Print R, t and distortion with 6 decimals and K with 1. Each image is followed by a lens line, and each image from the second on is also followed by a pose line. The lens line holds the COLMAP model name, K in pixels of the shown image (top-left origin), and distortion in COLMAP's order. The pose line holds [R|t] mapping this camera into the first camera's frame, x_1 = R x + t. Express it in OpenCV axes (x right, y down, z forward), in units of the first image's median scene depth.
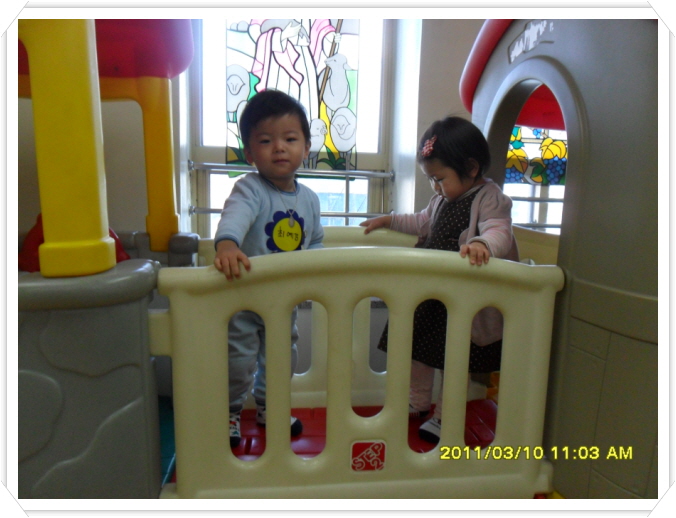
lens RADIAL K [[521.1, 0, 338.0], [0, 521.1, 259.0], [0, 0, 1]] dist [-0.013978, 0.002164]
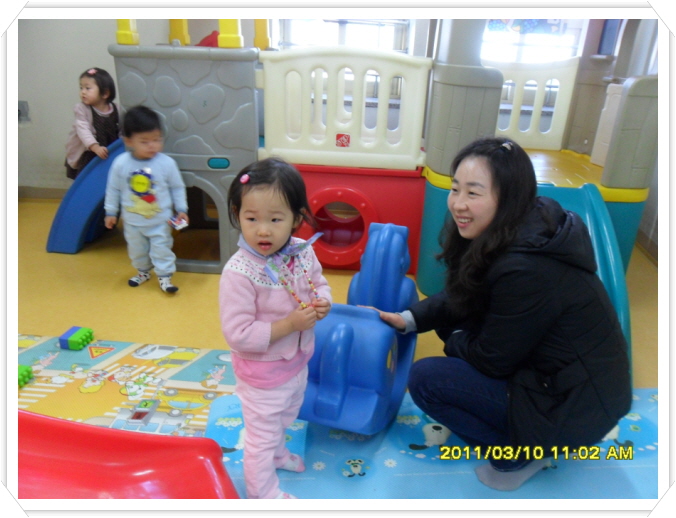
lens RADIAL K [[522.1, 0, 338.0], [0, 522.1, 259.0], [0, 0, 1]] dist [-0.022539, 0.005069]
pose [[0.979357, 0.093154, -0.179396, 0.249703], [-0.049251, 0.970702, 0.235184, 0.169660], [0.196049, -0.221494, 0.955251, -0.674183]]
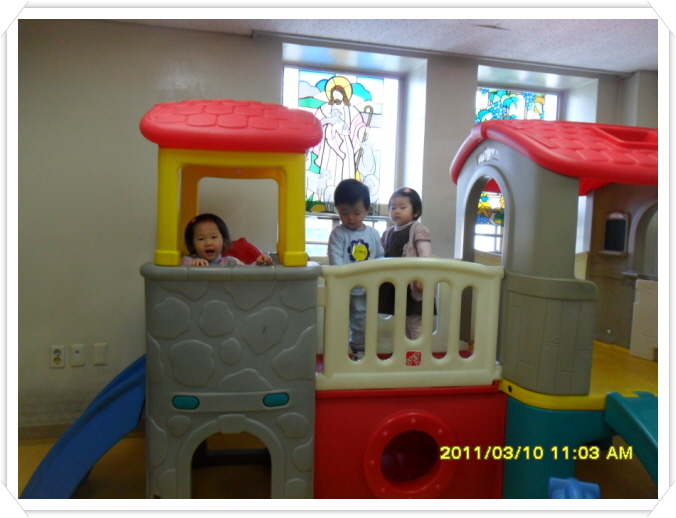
lens RADIAL K [[537.9, 0, 338.0], [0, 537.9, 259.0], [0, 0, 1]] dist [-0.011587, -0.003399]
pose [[0.998538, 0.003164, 0.053953, -0.174703], [0.000556, 0.997630, -0.068807, 0.064645], [-0.054043, 0.068737, 0.996170, -0.556396]]
